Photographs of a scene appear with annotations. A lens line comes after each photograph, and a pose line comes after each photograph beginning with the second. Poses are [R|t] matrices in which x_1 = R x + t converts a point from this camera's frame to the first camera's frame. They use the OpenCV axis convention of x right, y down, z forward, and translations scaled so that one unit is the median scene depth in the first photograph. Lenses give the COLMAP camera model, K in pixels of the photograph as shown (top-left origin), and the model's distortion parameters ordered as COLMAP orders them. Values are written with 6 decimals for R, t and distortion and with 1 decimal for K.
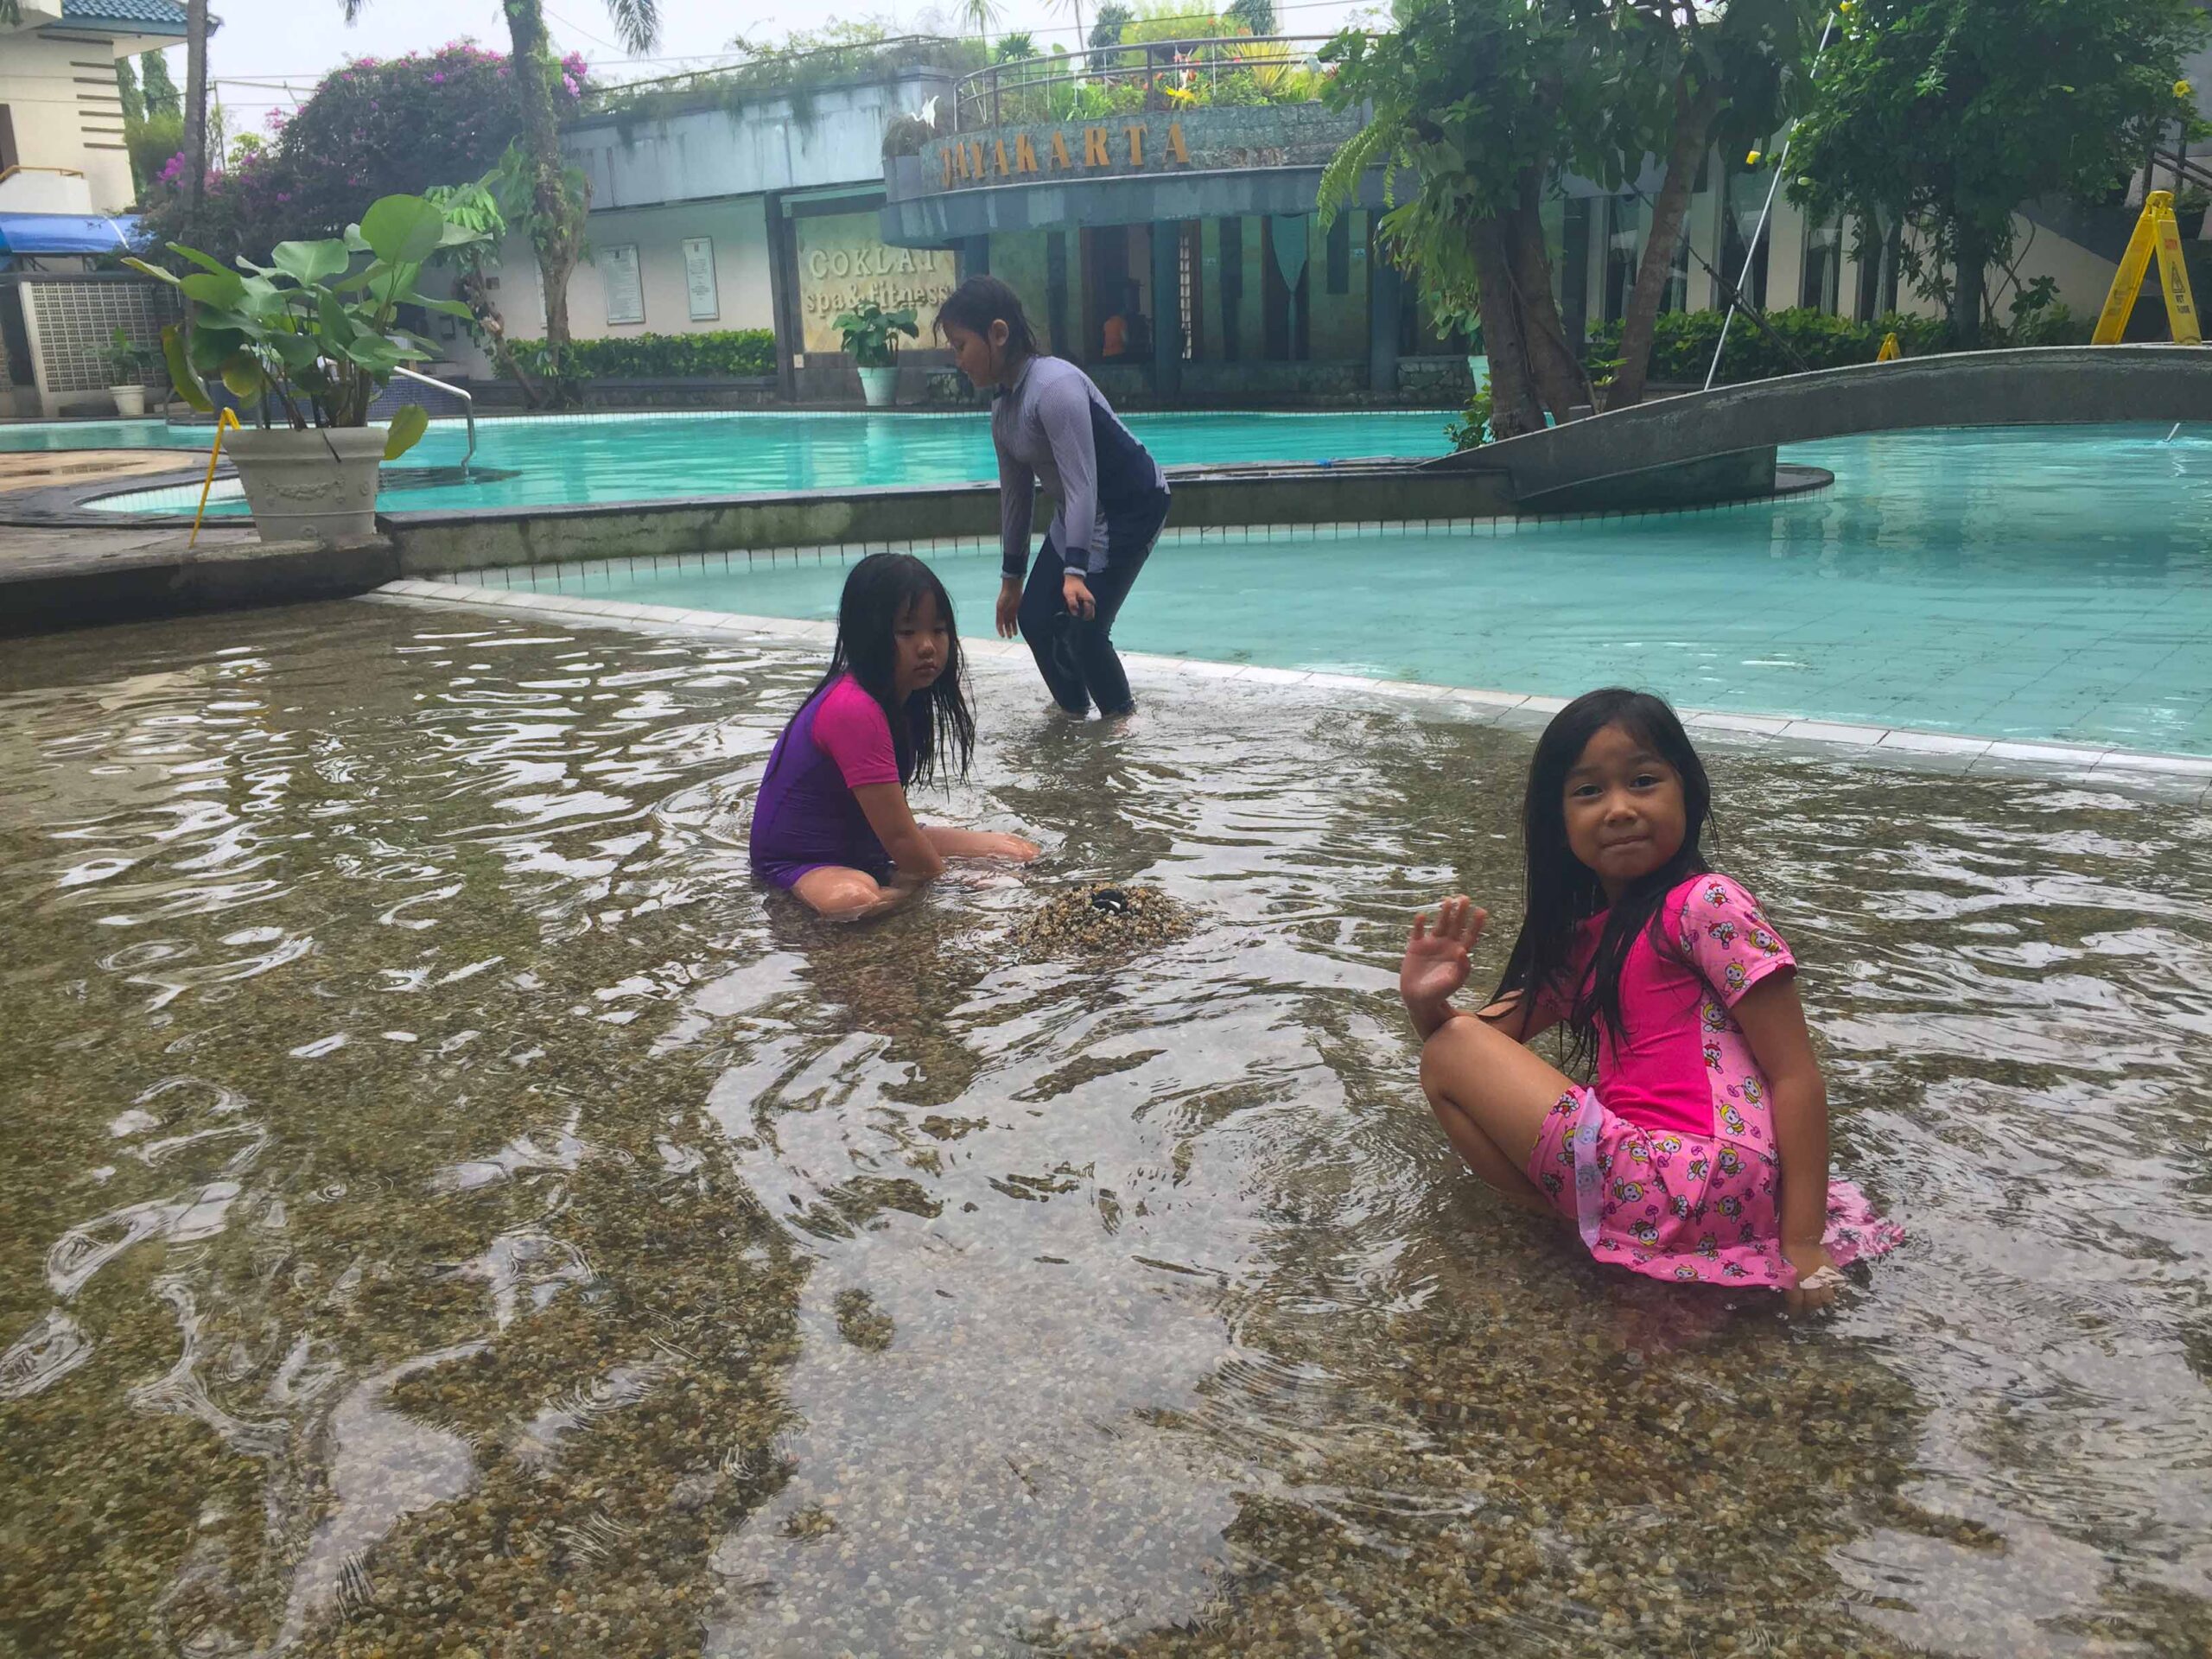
lens RADIAL K [[1895.5, 0, 1106.0], [0, 1895.5, 829.5], [0, 0, 1]] dist [0.074079, -0.107777]
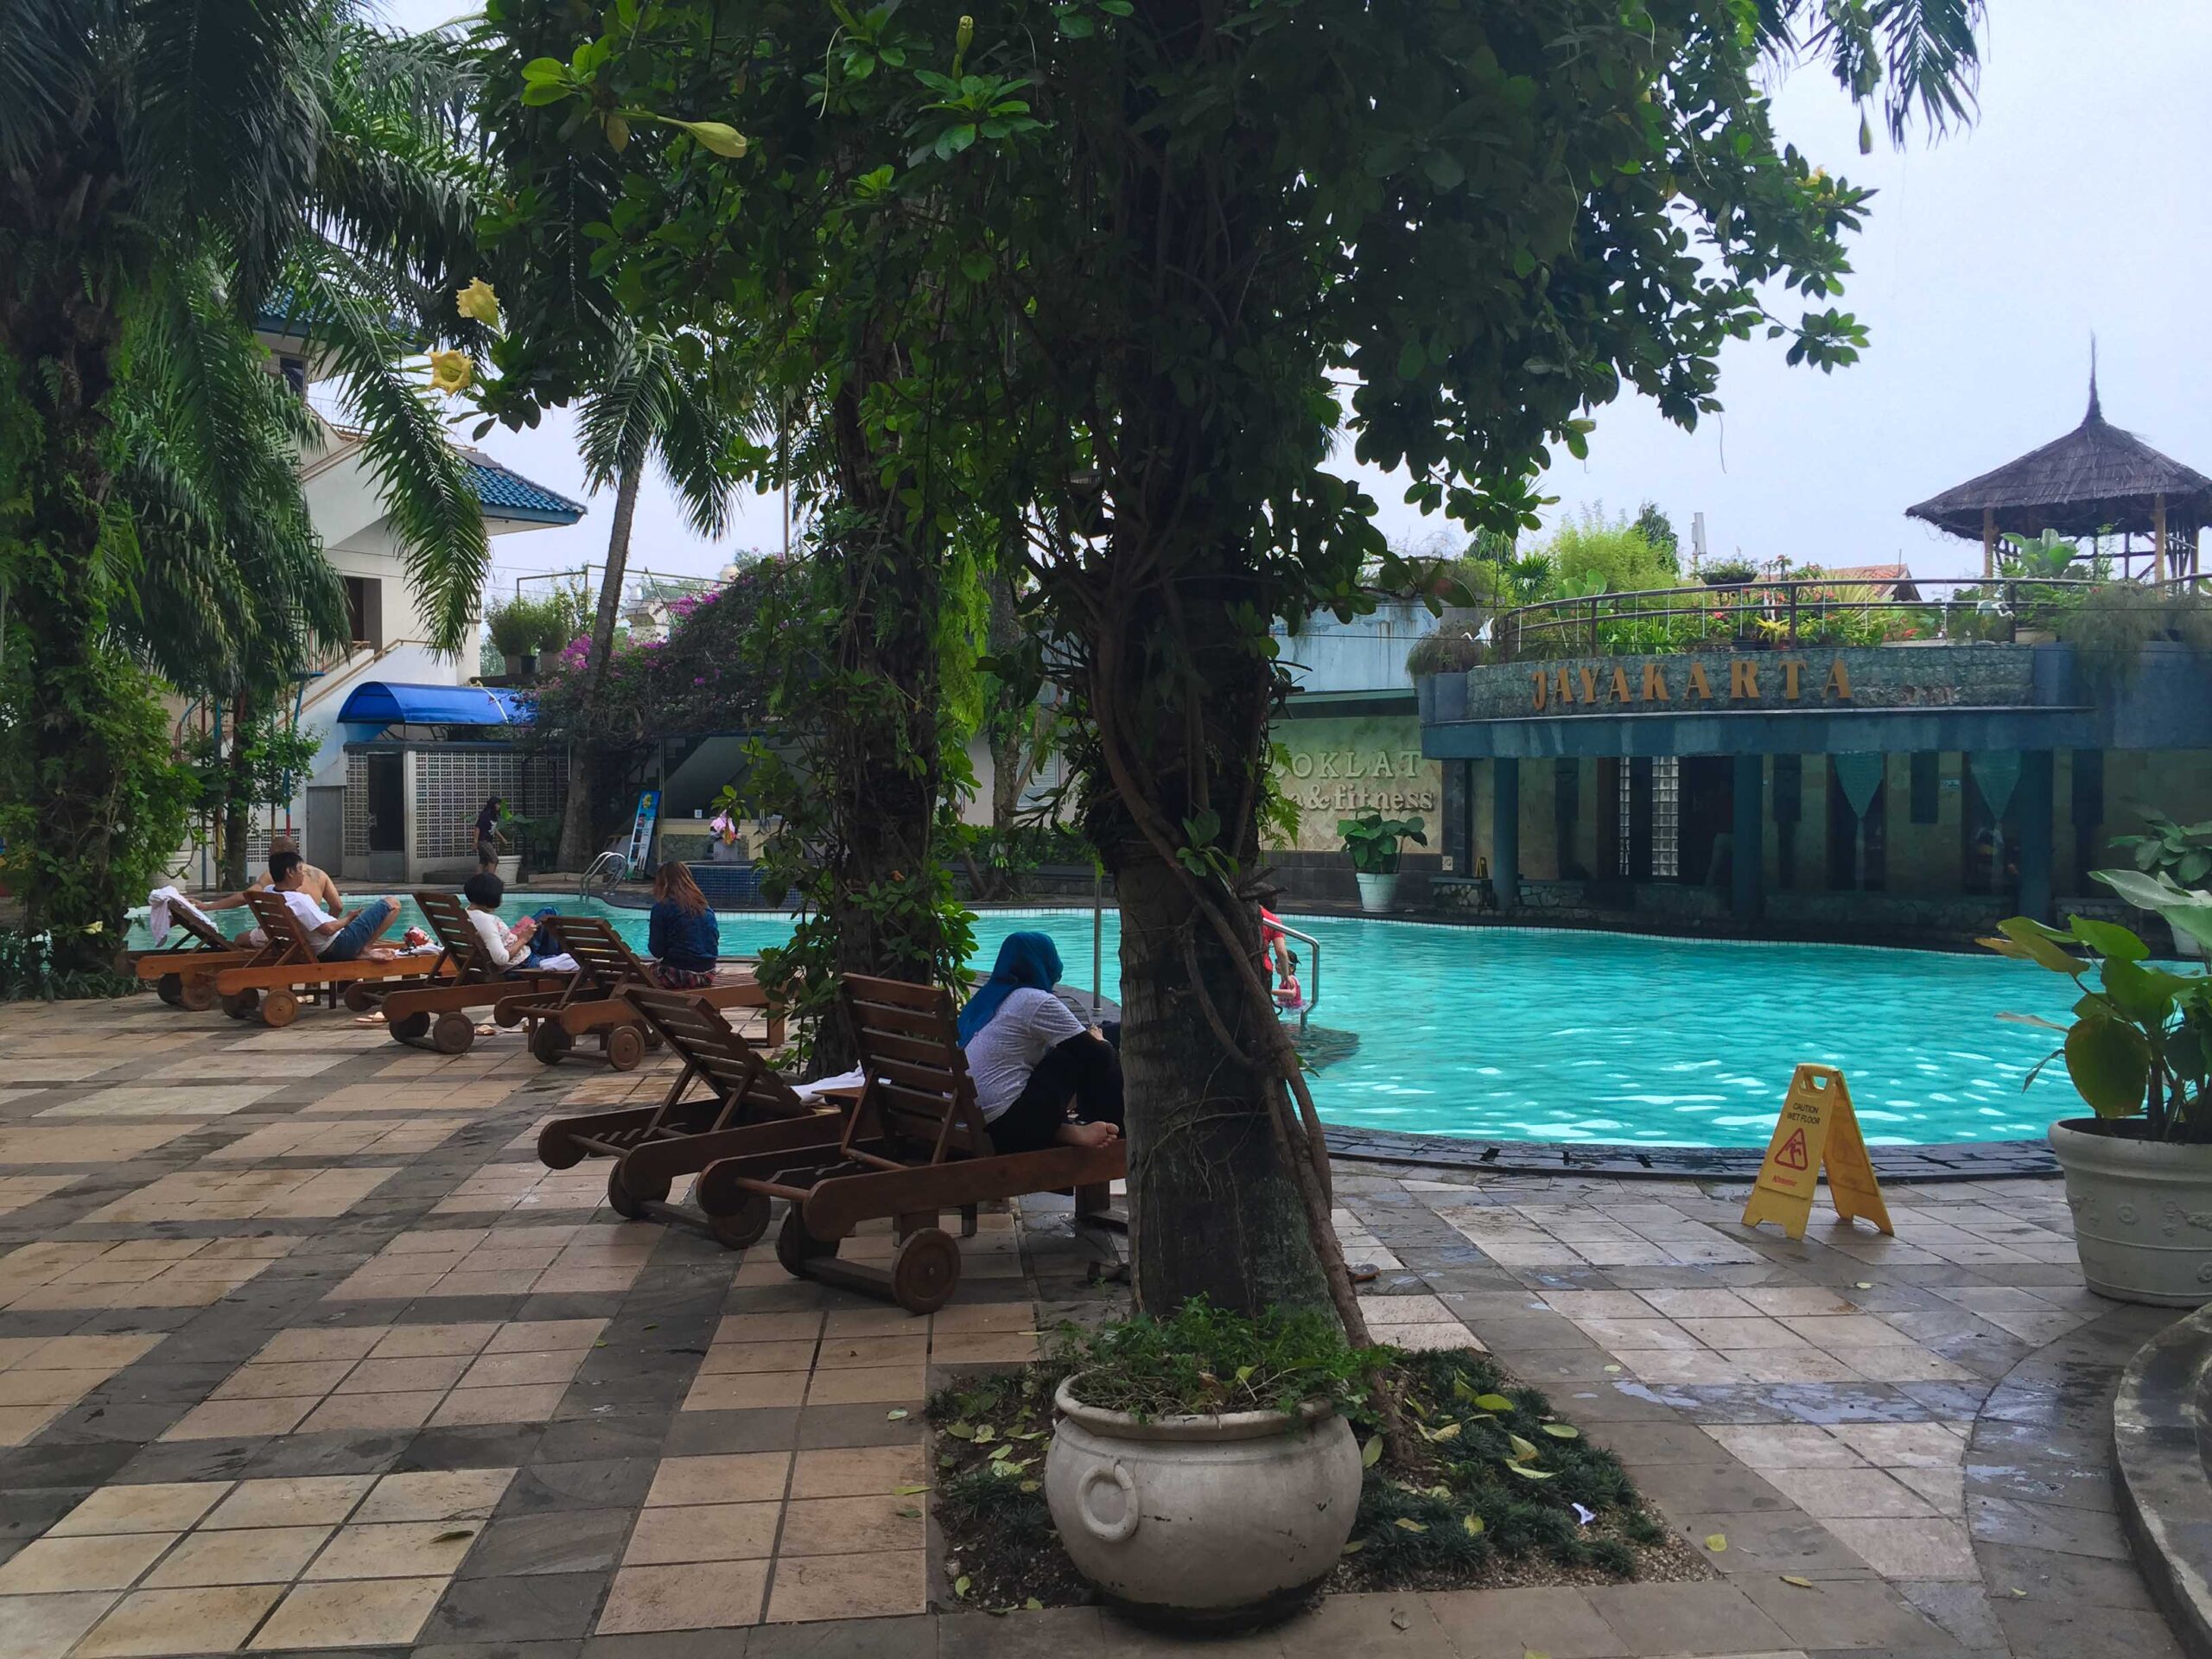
lens RADIAL K [[1895.5, 0, 1106.0], [0, 1895.5, 829.5], [0, 0, 1]] dist [0.074079, -0.107777]
pose [[0.999283, 0.031825, -0.020527, -0.236148], [-0.035700, 0.972503, -0.230137, -0.037172], [0.012638, 0.230704, 0.972942, 0.054009]]
